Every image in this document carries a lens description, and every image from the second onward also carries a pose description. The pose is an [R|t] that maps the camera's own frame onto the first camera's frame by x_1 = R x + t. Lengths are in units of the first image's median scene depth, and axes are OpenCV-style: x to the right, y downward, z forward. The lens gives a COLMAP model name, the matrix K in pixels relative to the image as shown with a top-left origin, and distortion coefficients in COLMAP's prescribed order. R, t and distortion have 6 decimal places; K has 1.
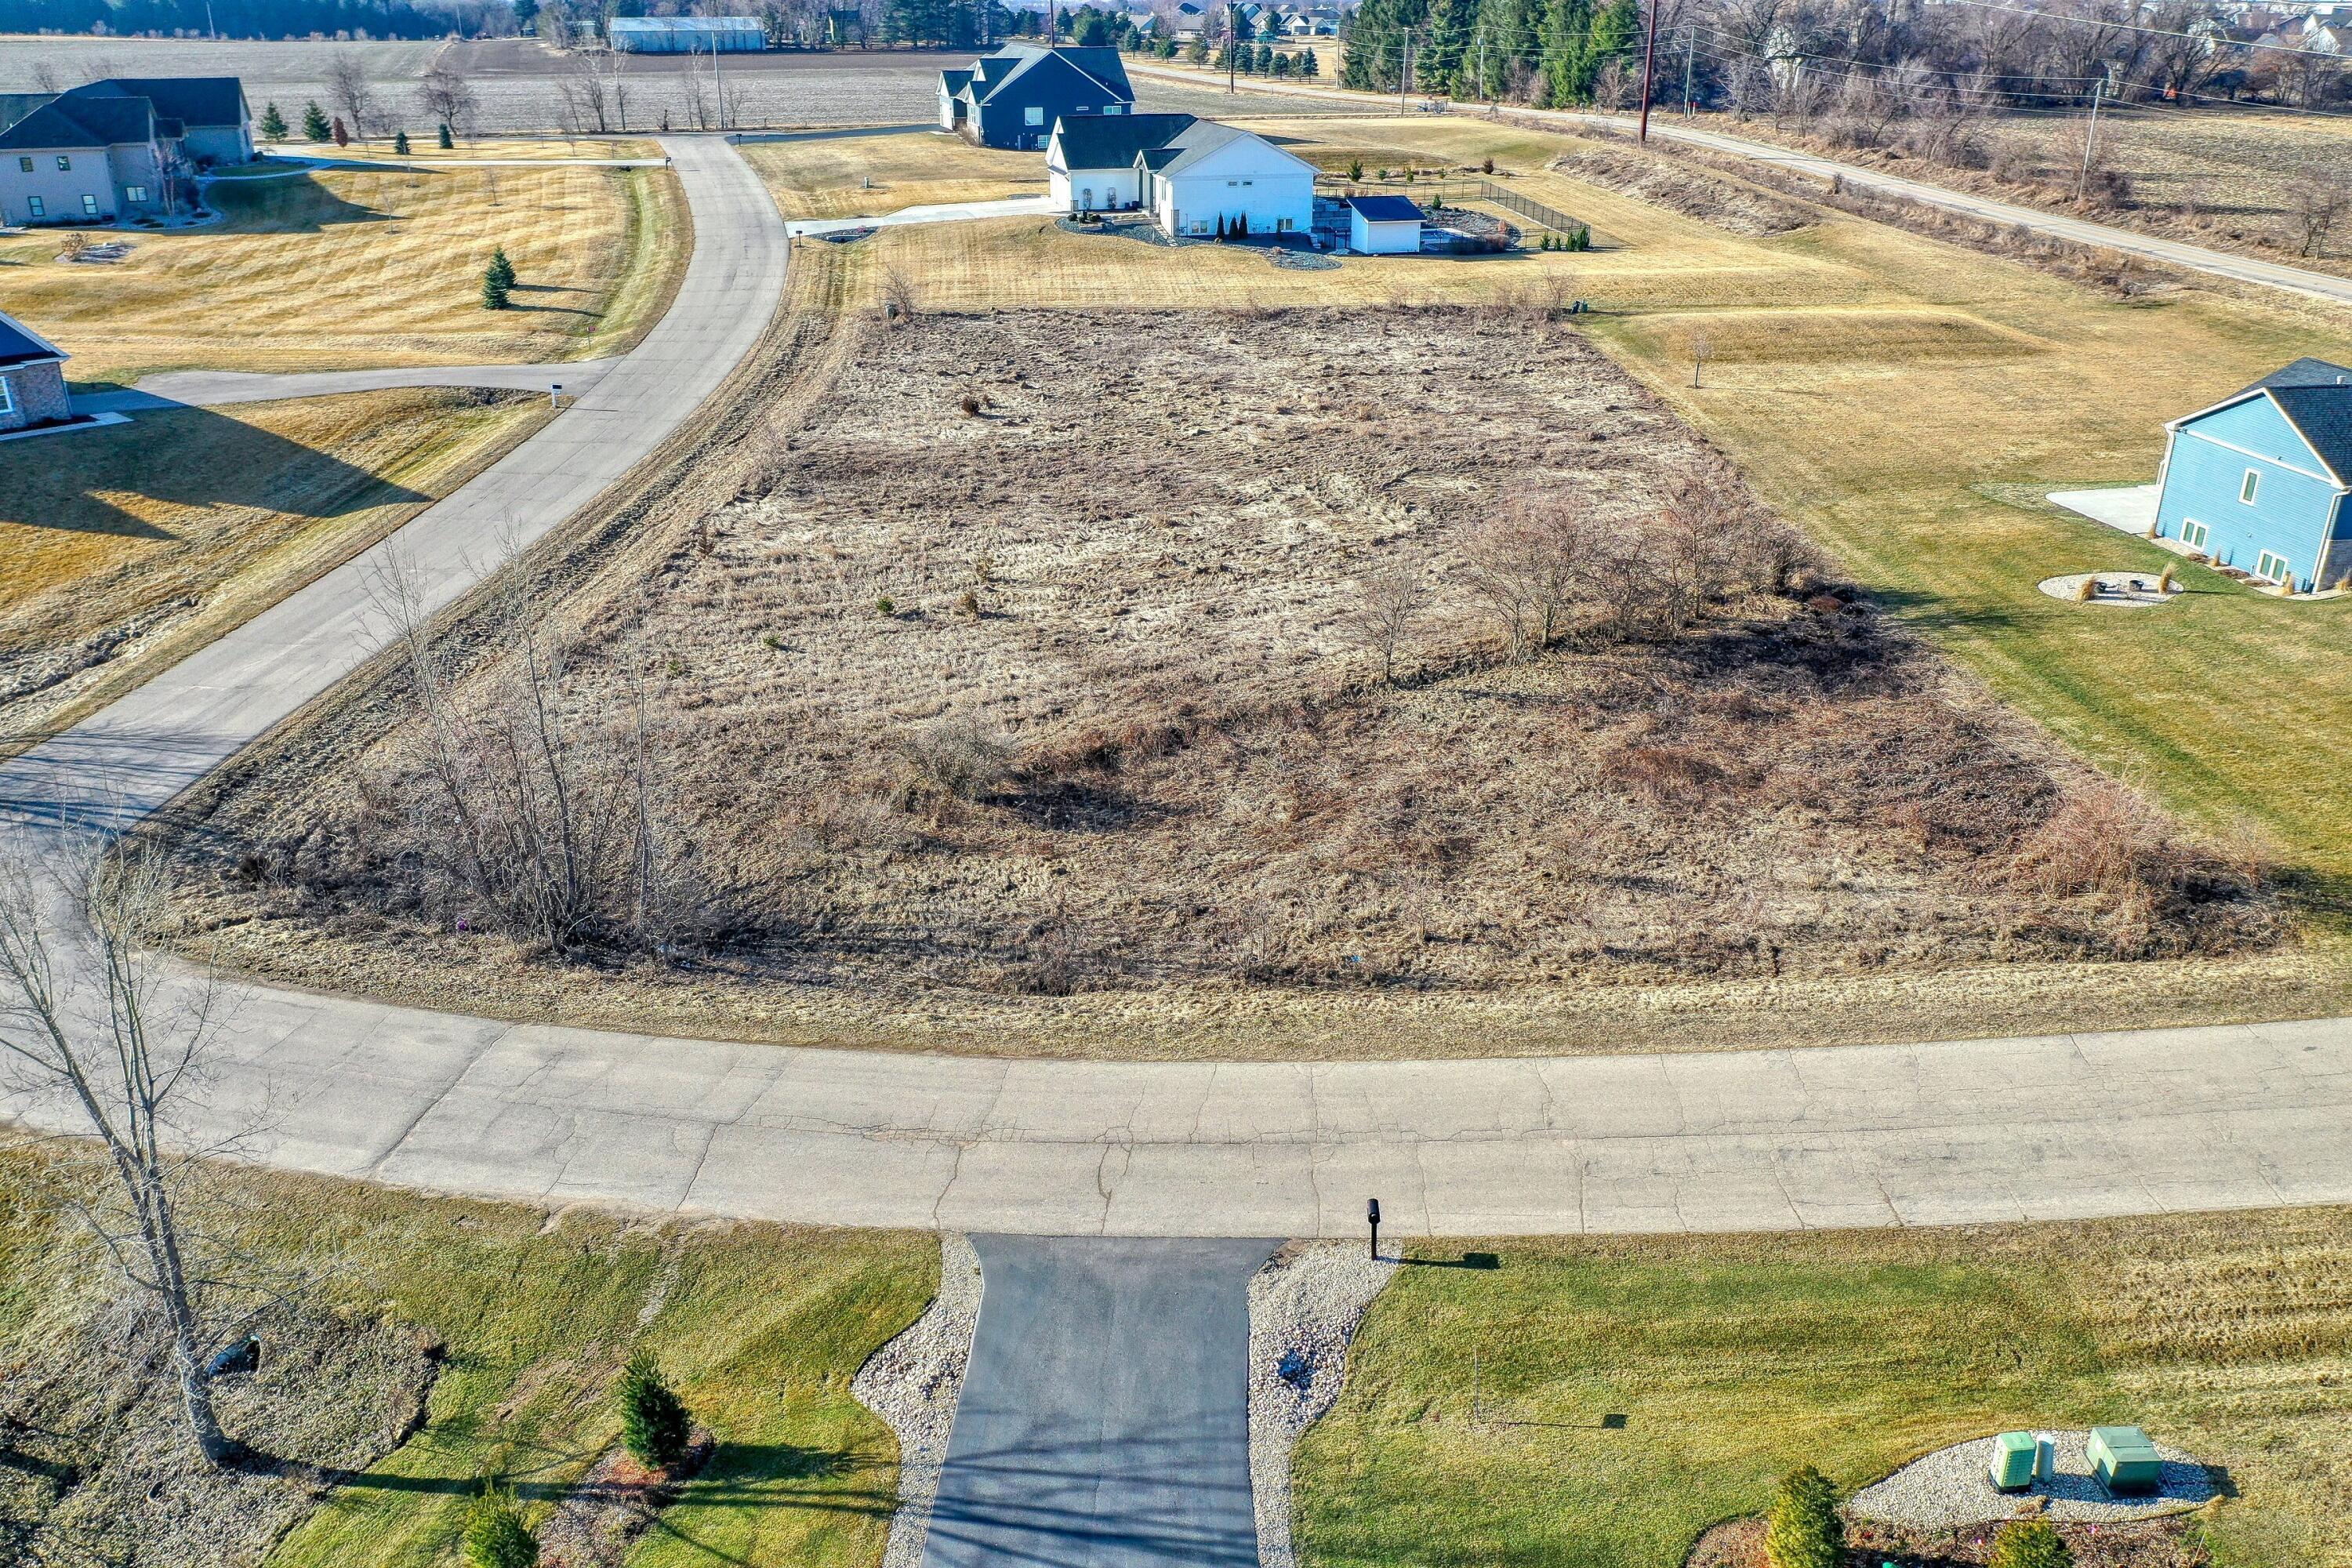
lens RADIAL K [[1908.7, 0, 1180.6], [0, 1908.7, 731.4], [0, 0, 1]] dist [0.005929, -0.000403]
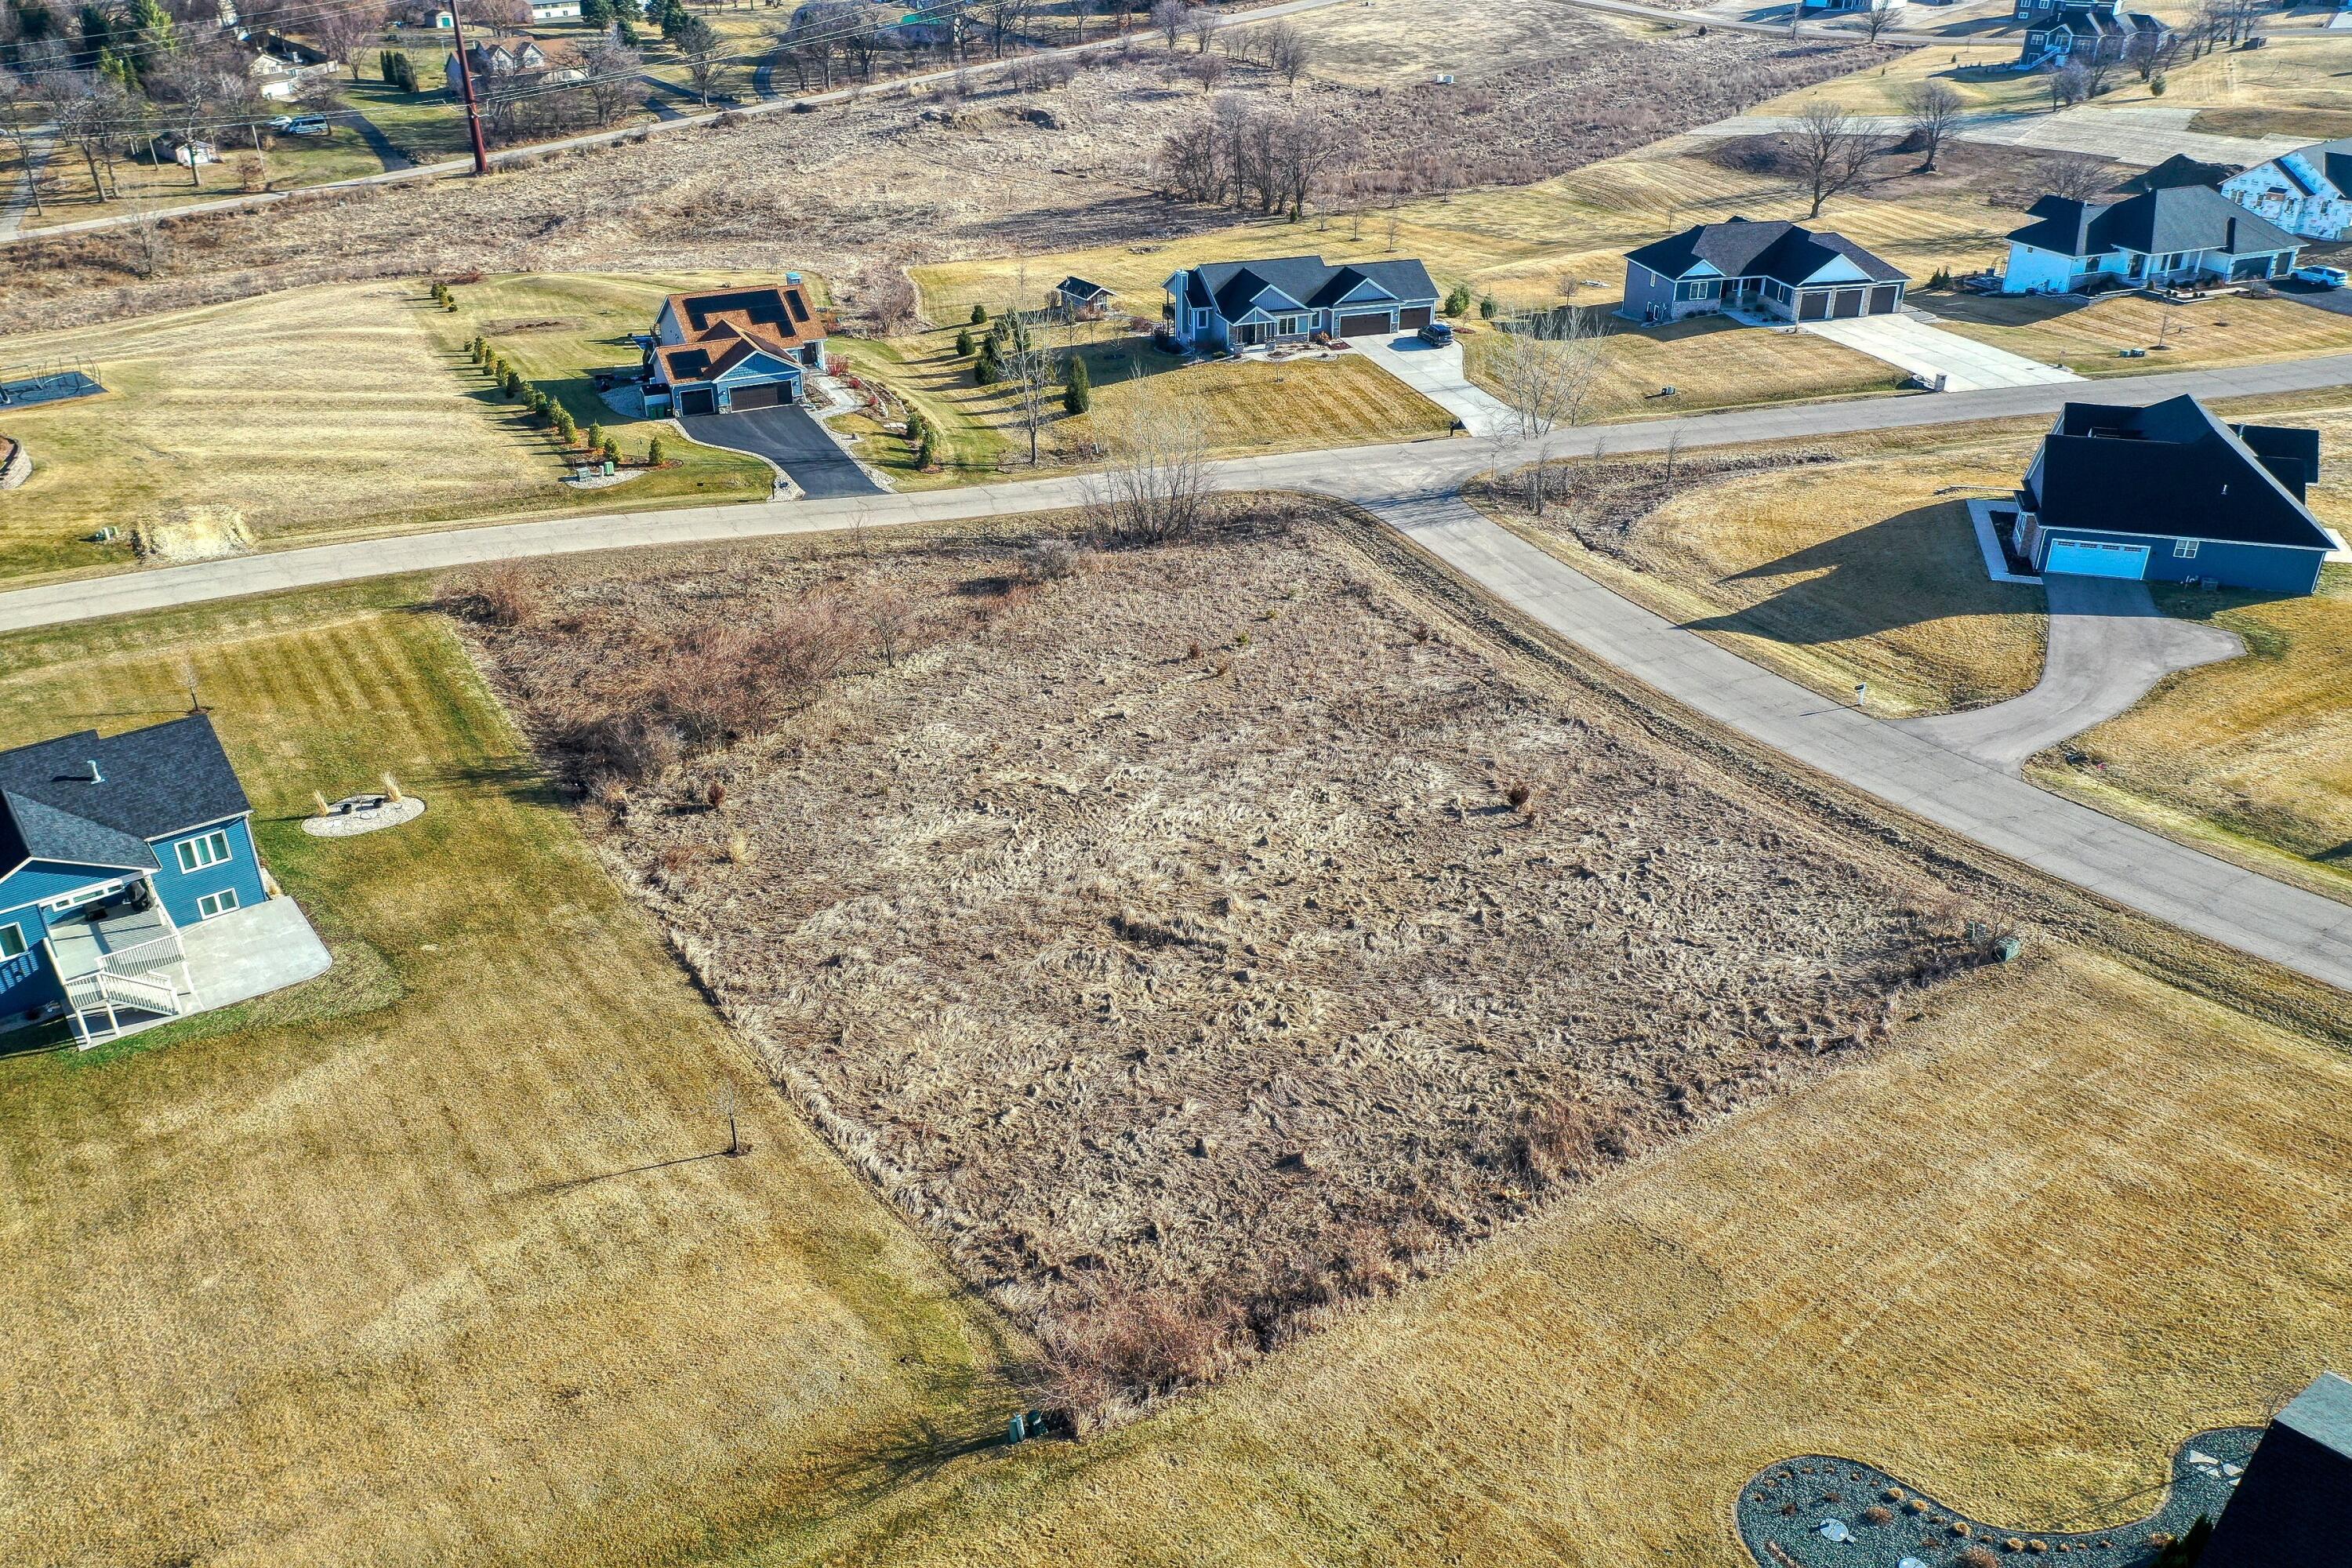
lens RADIAL K [[1973.4, 0, 1134.7], [0, 1973.4, 776.6], [0, 0, 1]] dist [-0.001877, -0.008307]
pose [[-0.884040, 0.219821, -0.412494, 0.596519], [-0.164336, 0.679987, 0.714570, -1.114666], [0.437568, 0.699497, -0.565012, 1.972784]]
